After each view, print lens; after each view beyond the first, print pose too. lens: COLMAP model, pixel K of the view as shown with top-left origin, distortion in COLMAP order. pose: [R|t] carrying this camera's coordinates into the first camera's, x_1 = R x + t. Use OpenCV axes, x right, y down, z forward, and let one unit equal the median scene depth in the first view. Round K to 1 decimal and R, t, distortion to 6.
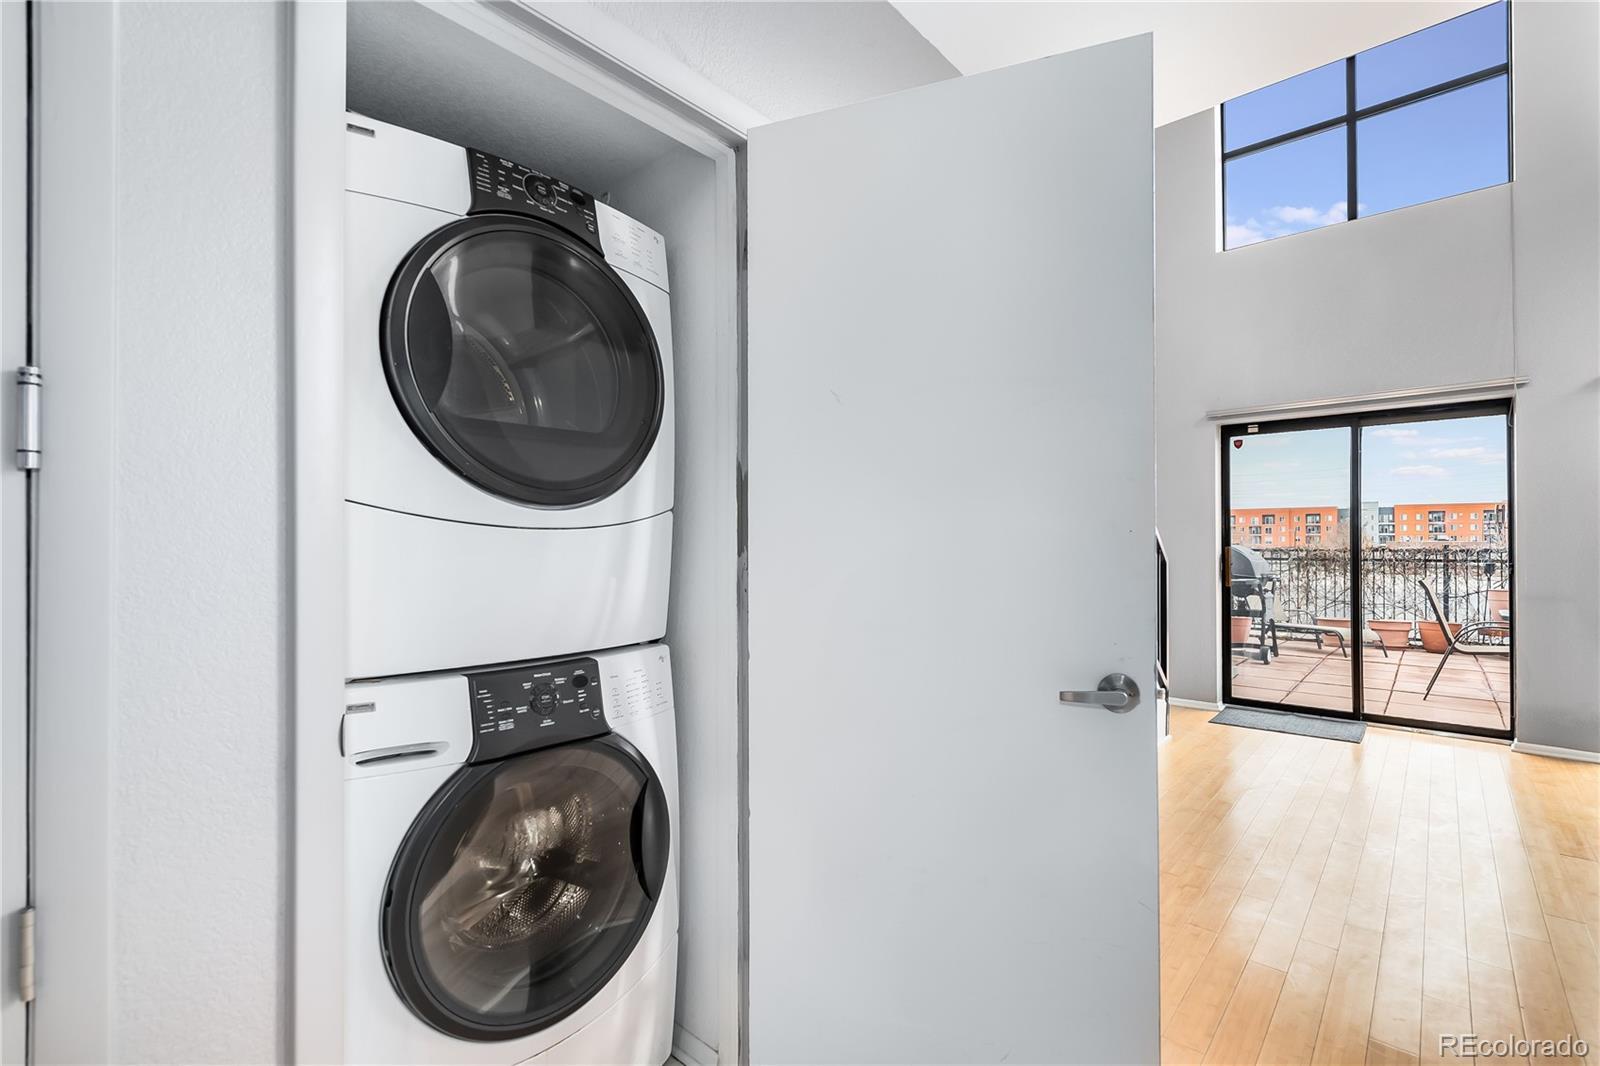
lens RADIAL K [[710.4, 0, 794.3], [0, 710.4, 537.4], [0, 0, 1]] dist [0.002497, -0.000300]
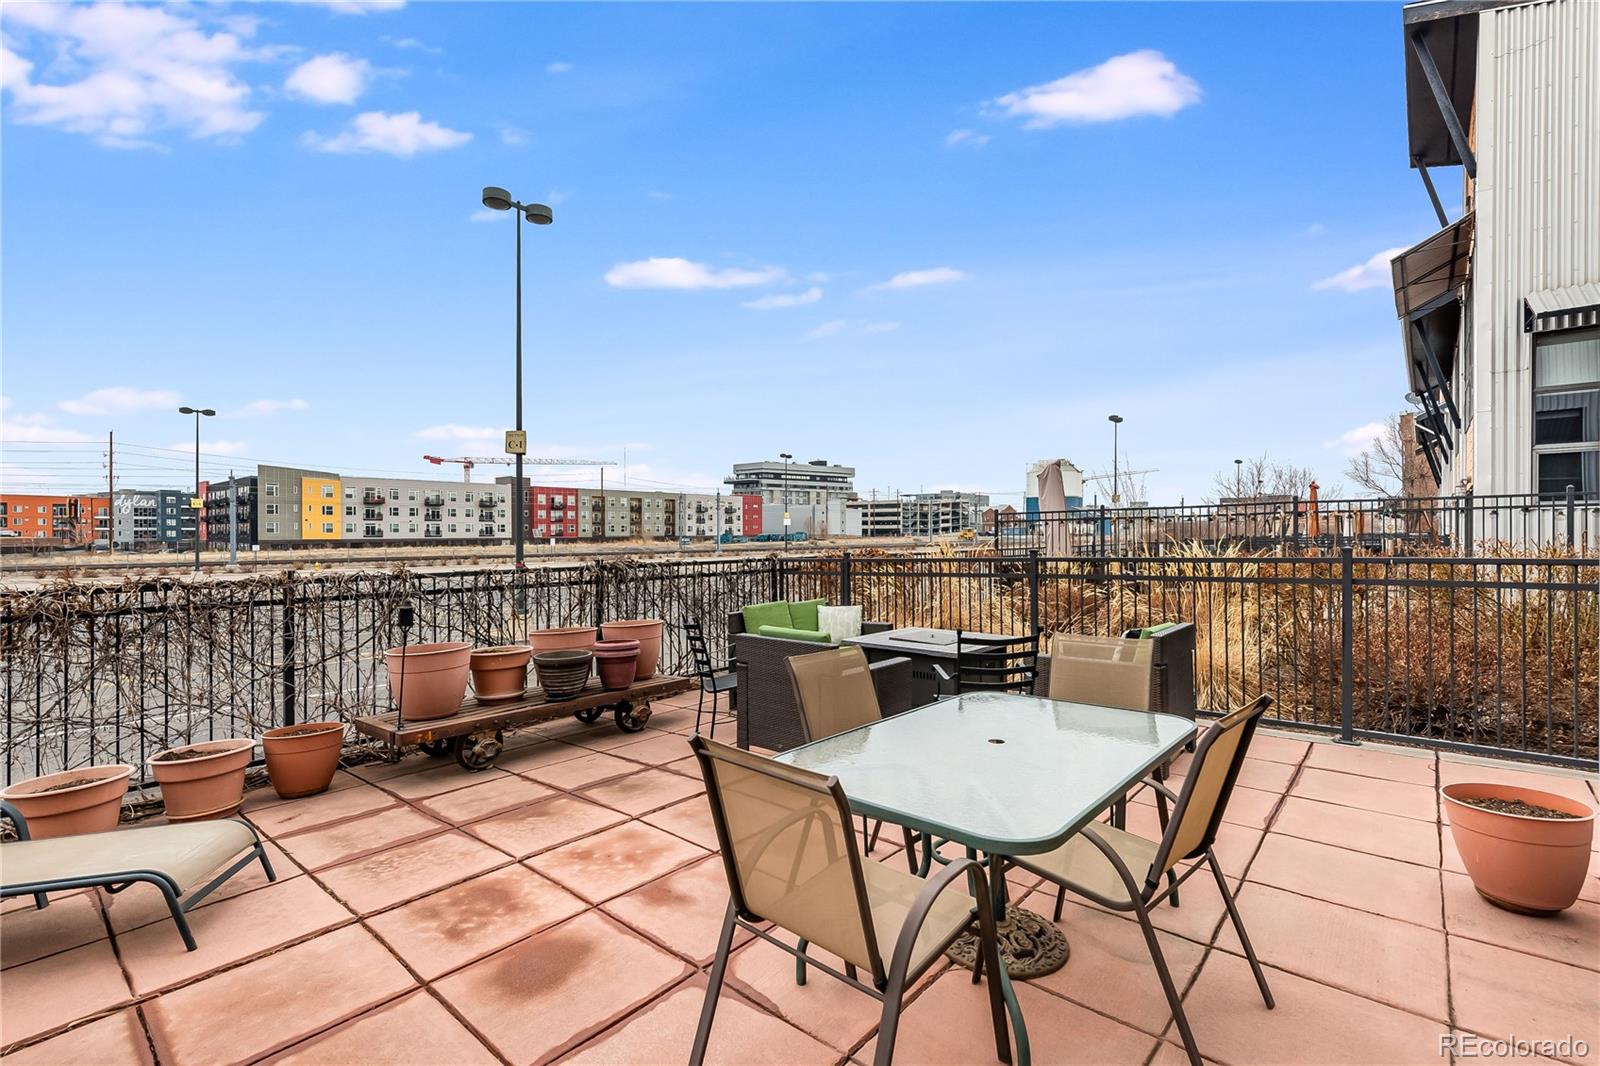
lens RADIAL K [[710.4, 0, 794.3], [0, 710.4, 537.4], [0, 0, 1]] dist [0.002497, -0.000300]
pose [[-0.010083, -0.004865, 0.999937, 0.697432], [-0.002460, 0.999985, 0.004840, -0.030054], [-0.999946, -0.002412, -0.010095, 1.127853]]
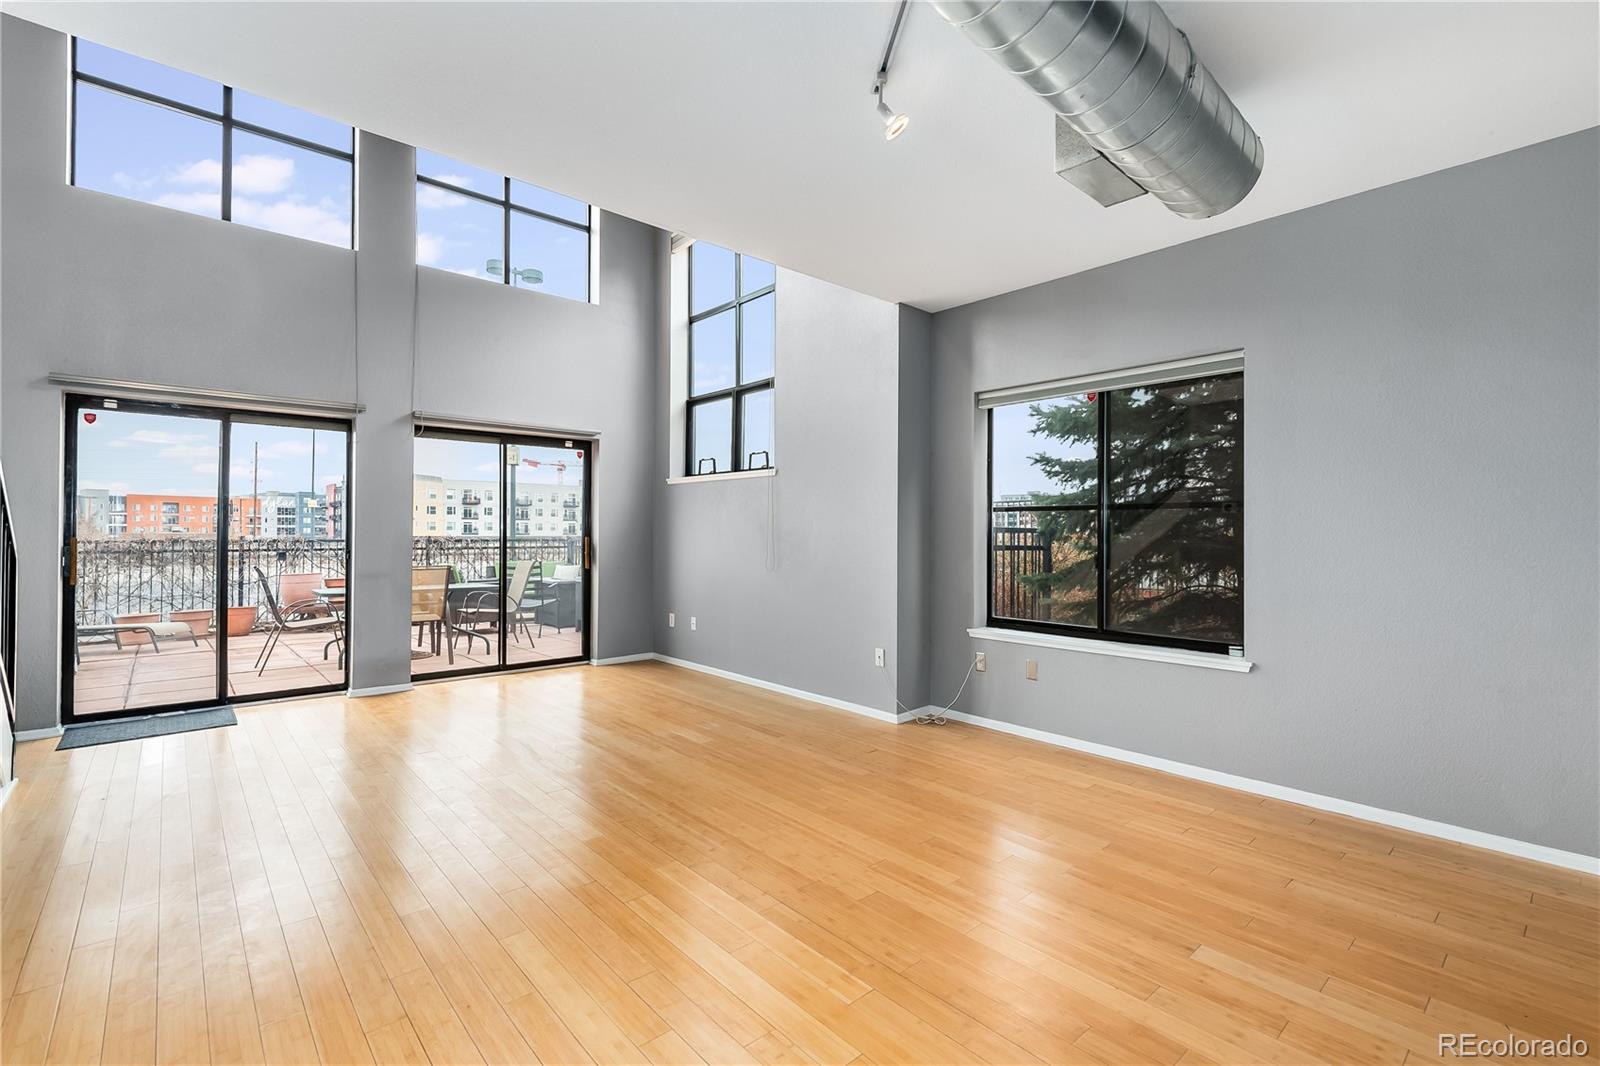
lens RADIAL K [[718.0, 0, 800.0], [0, 718.0, 533.0], [0, 0, 1]] dist [-0.001236, -0.000359]
pose [[0.113551, 0.003329, 0.993527, -0.136385], [-0.009221, 0.999955, -0.002296, 0.001541], [-0.993489, -0.008901, 0.113576, 0.047433]]
